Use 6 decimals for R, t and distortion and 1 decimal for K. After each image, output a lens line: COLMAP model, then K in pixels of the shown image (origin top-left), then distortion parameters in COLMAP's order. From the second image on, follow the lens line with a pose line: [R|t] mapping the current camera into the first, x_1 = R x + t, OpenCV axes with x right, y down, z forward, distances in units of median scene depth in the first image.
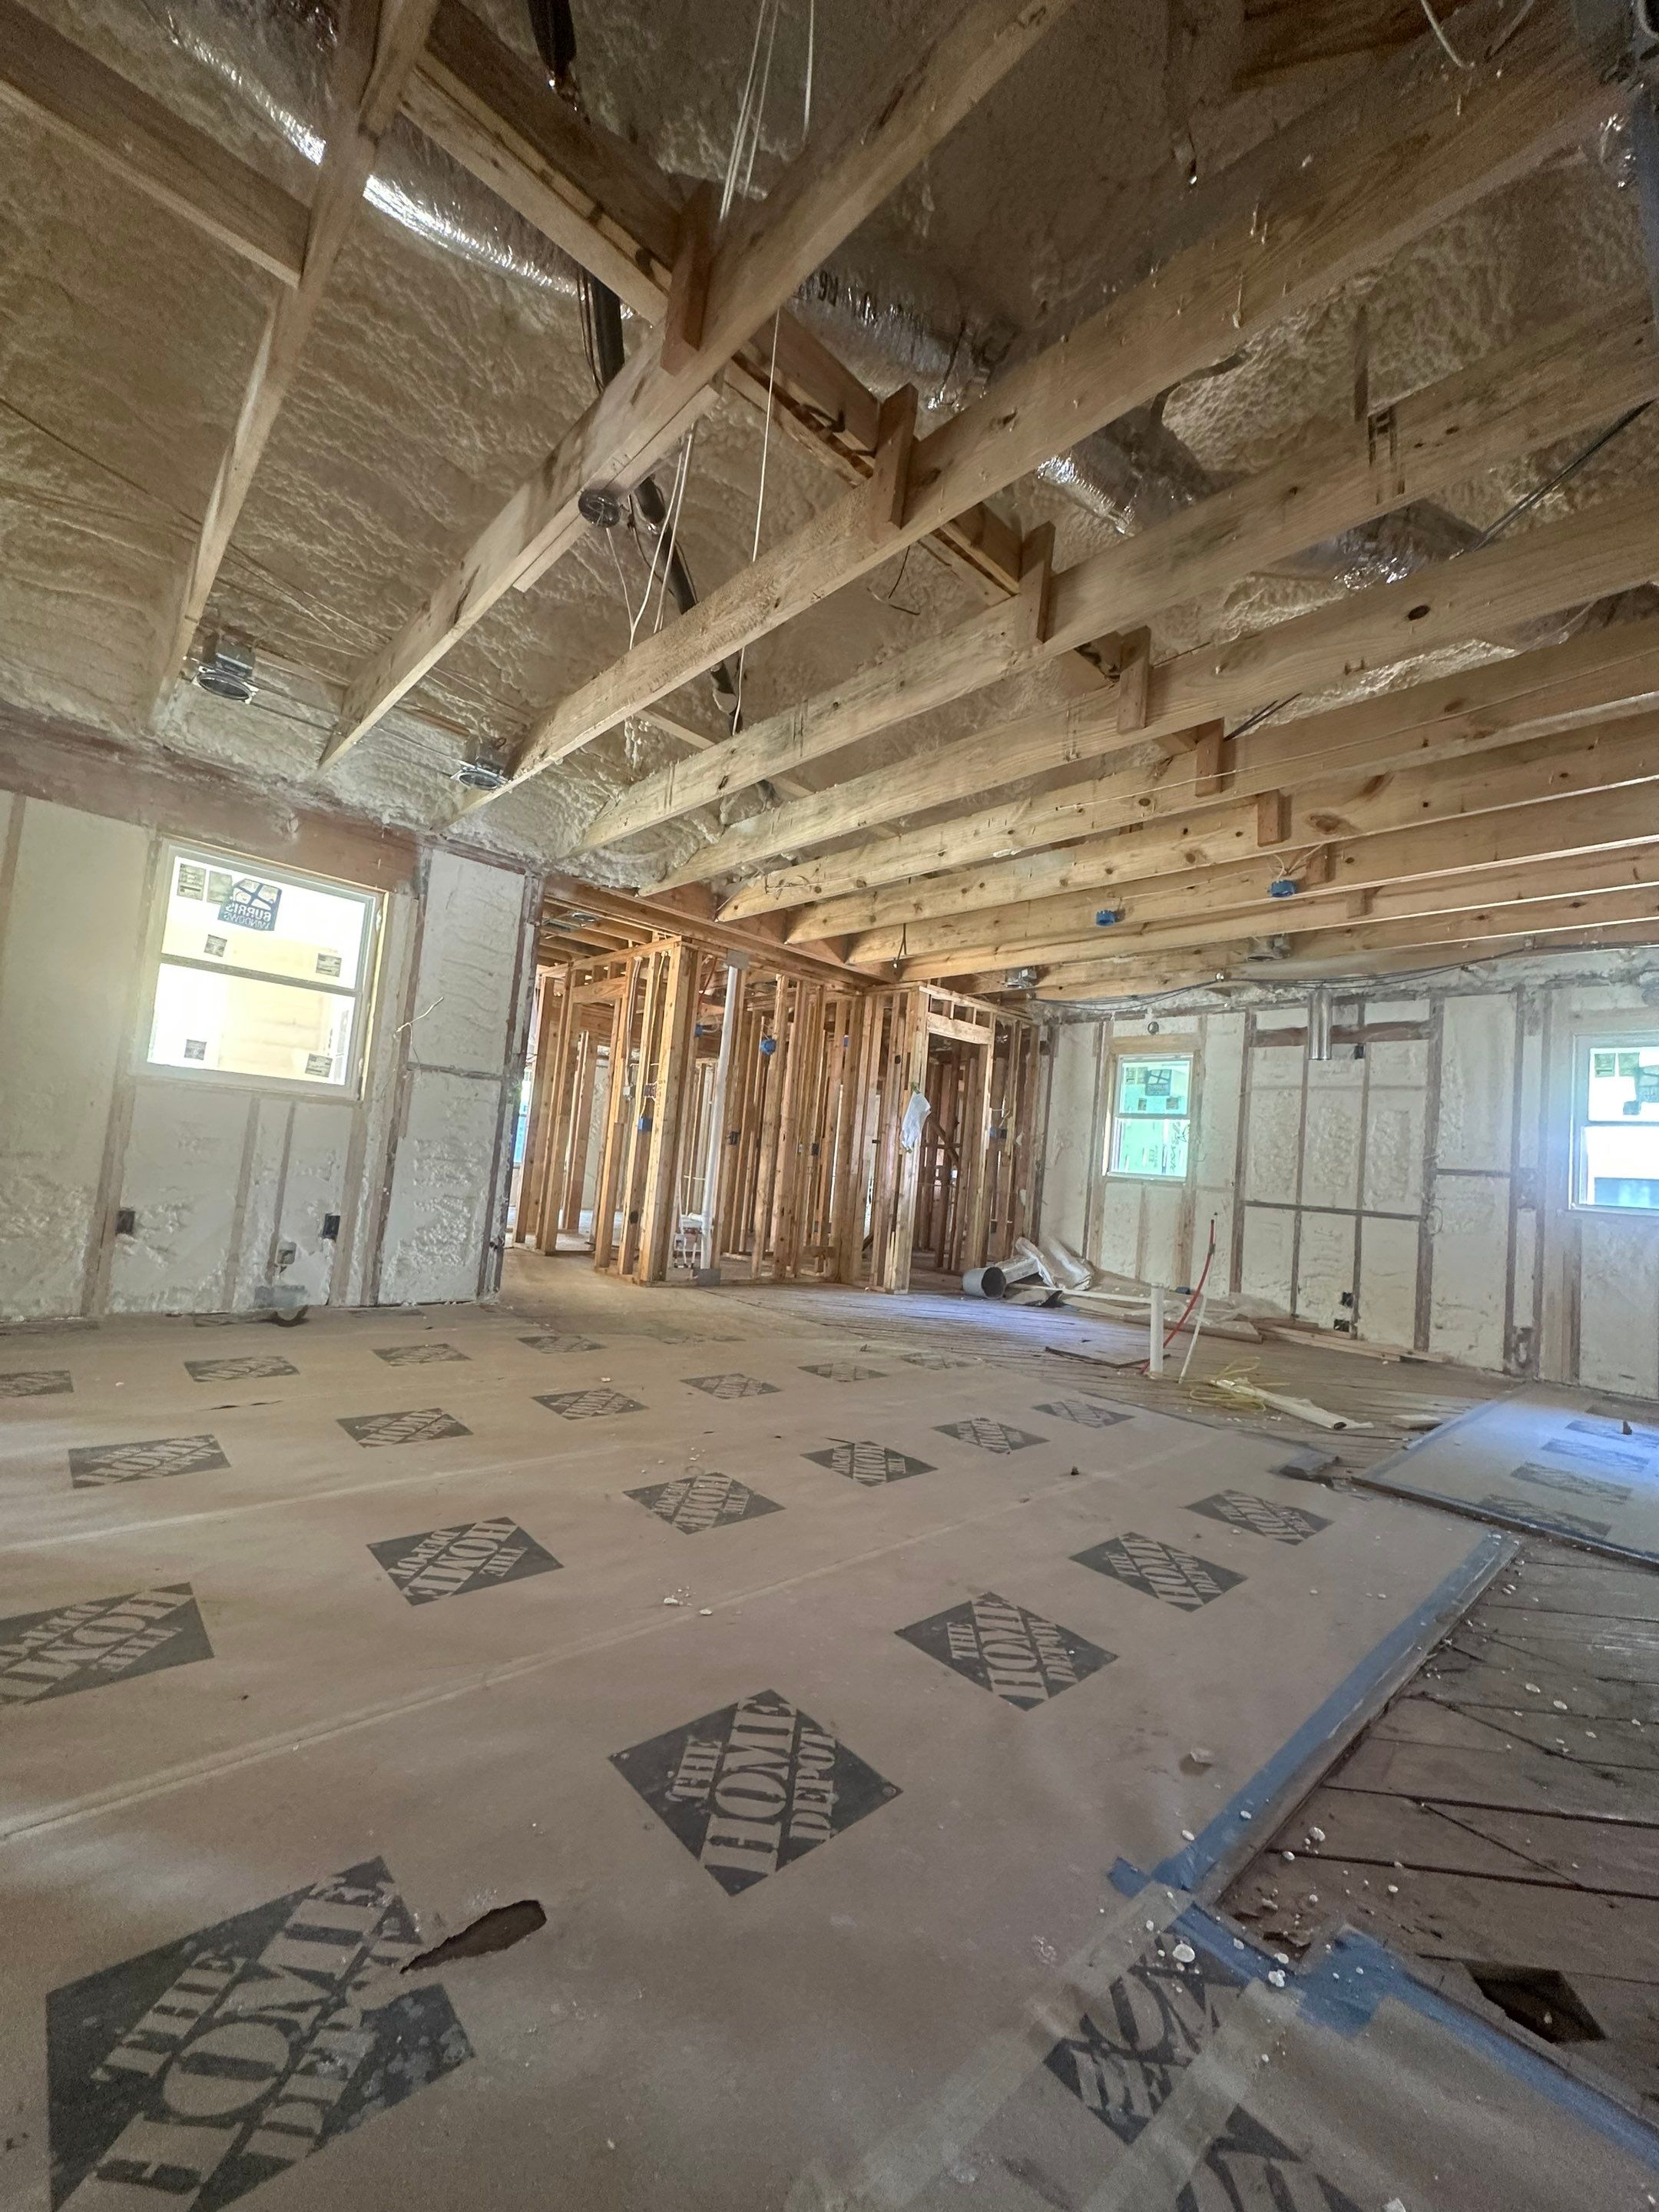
lens RADIAL K [[886.7, 0, 829.1], [0, 886.7, 1104.8], [0, 0, 1]] dist [-0.003584, 0.000354]
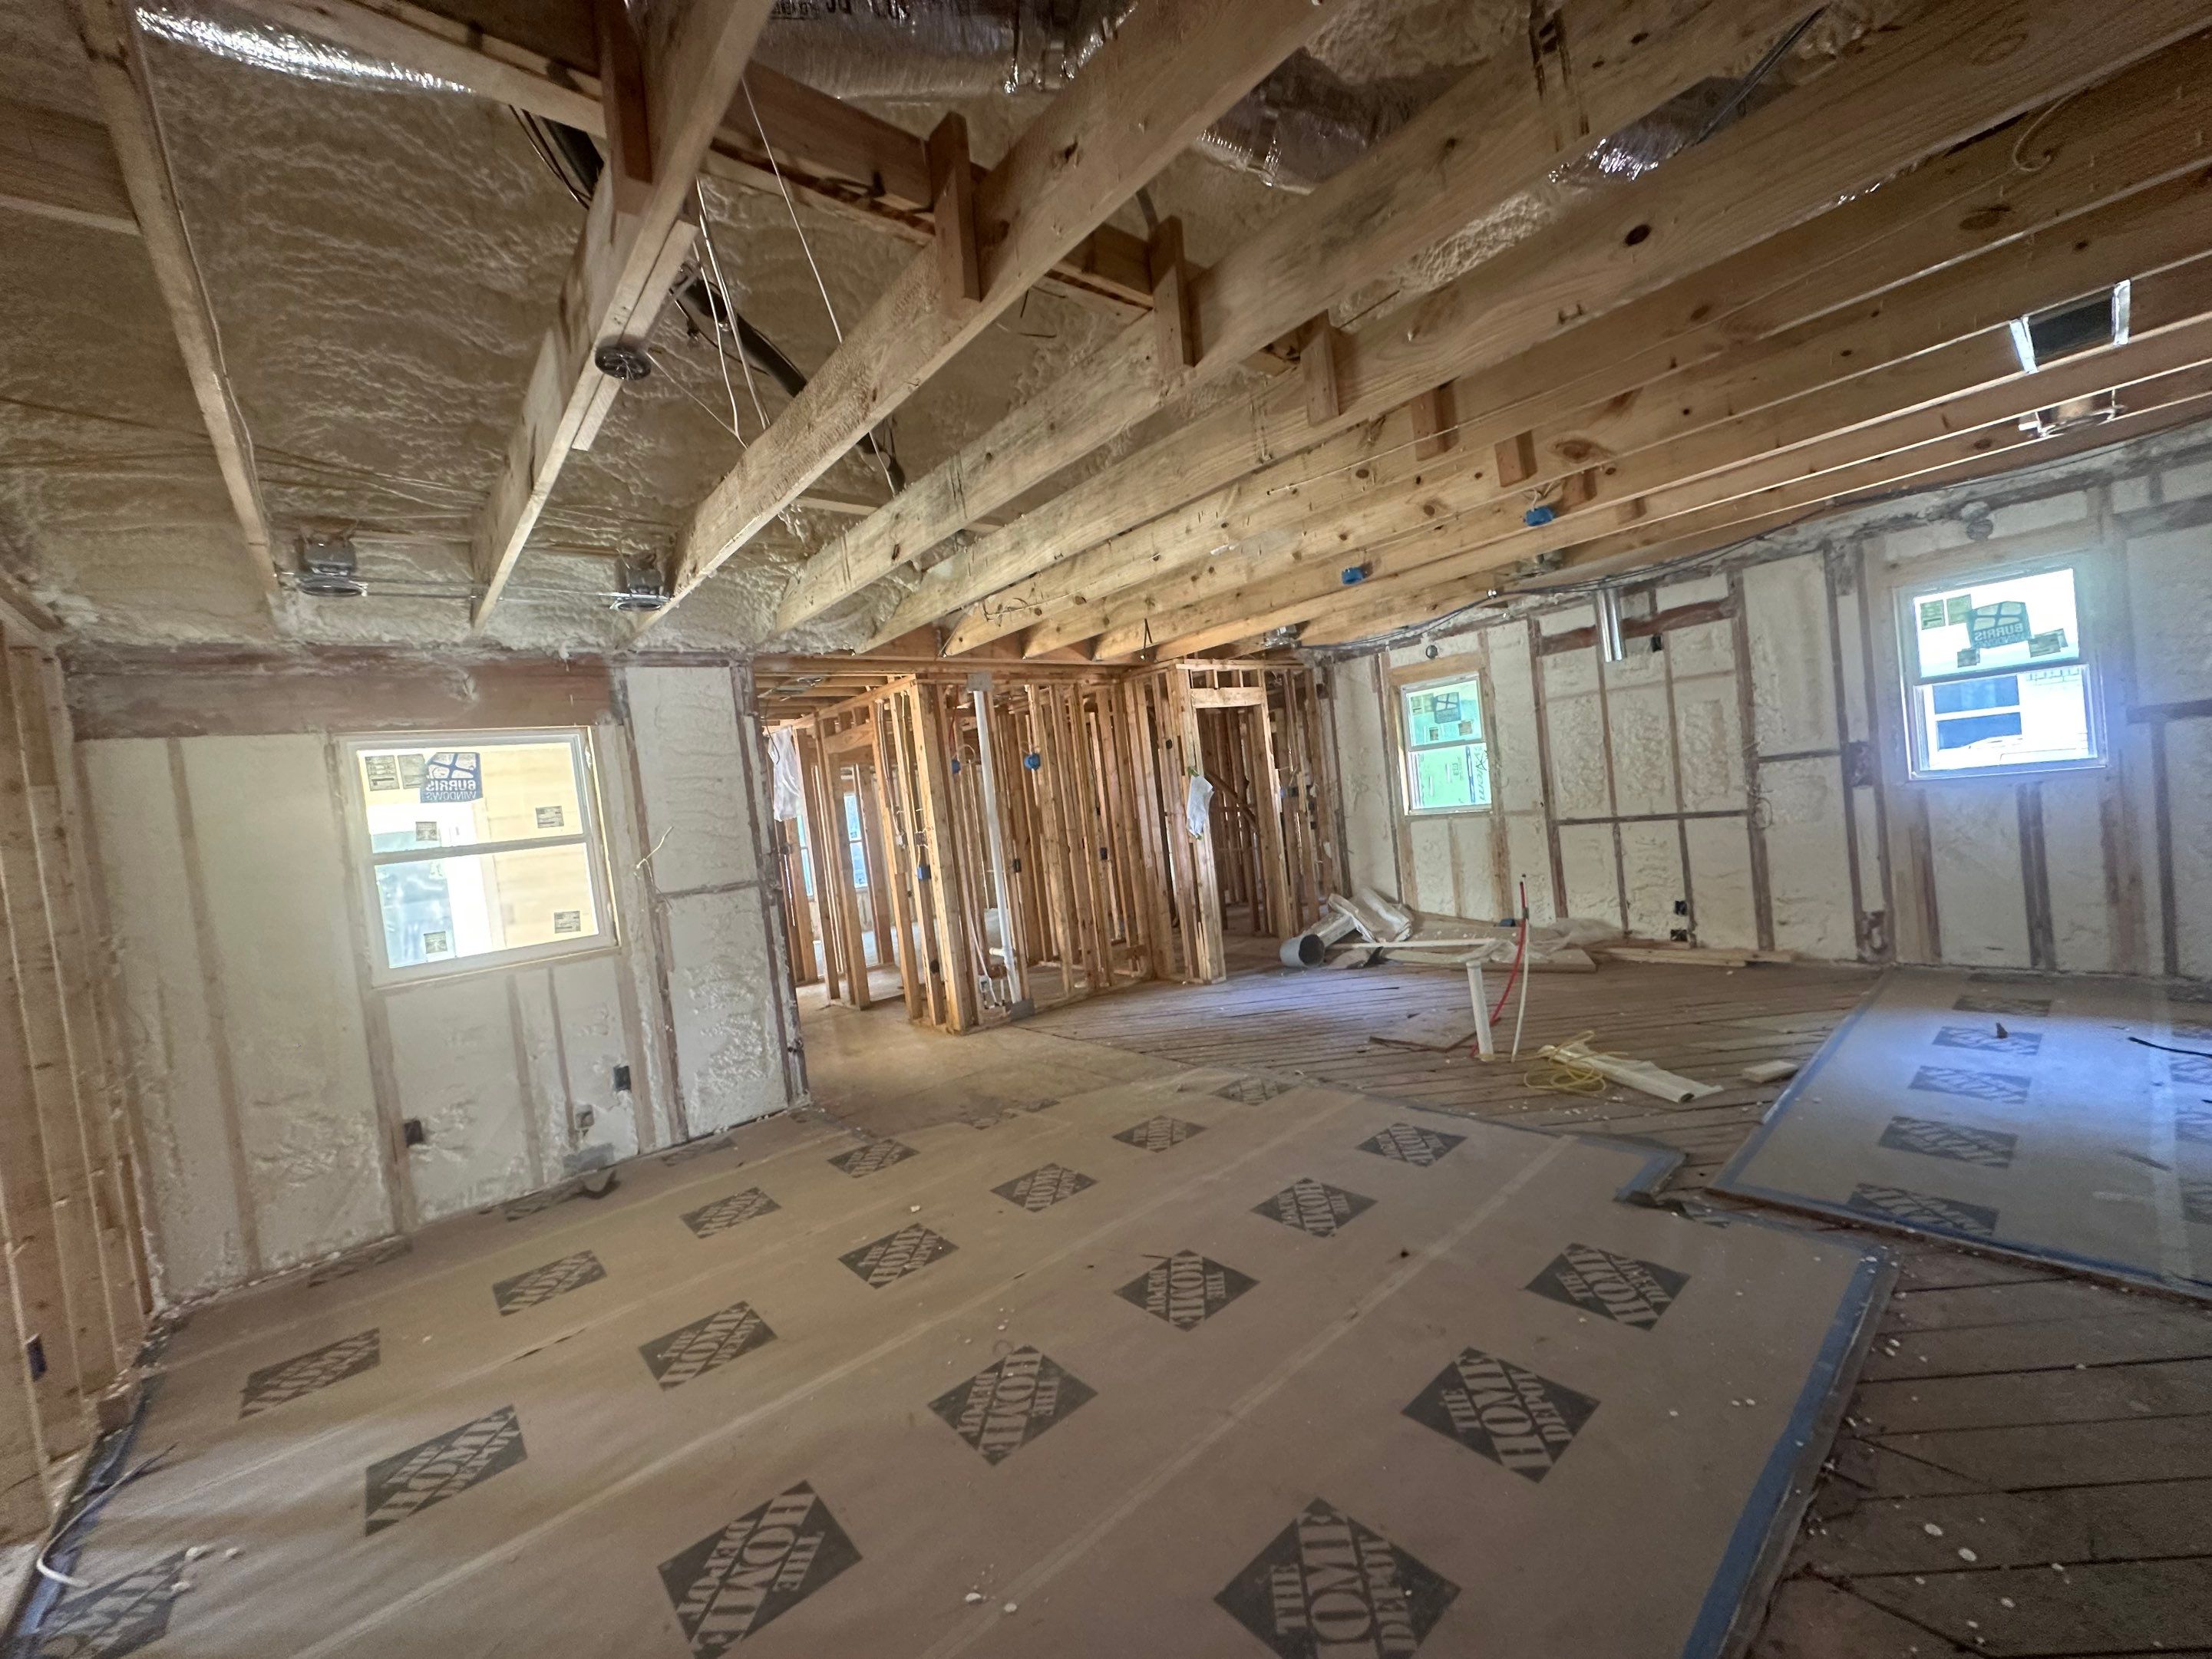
lens RADIAL K [[886.6, 0, 1107.2], [0, 886.6, 829.7], [0, 0, 1]] dist [-0.003584, 0.000354]
pose [[0.977920, -0.202543, -0.051465, 0.081210], [0.206901, 0.973023, 0.102075, -0.138357], [0.029402, -0.110469, 0.993445, 0.080528]]
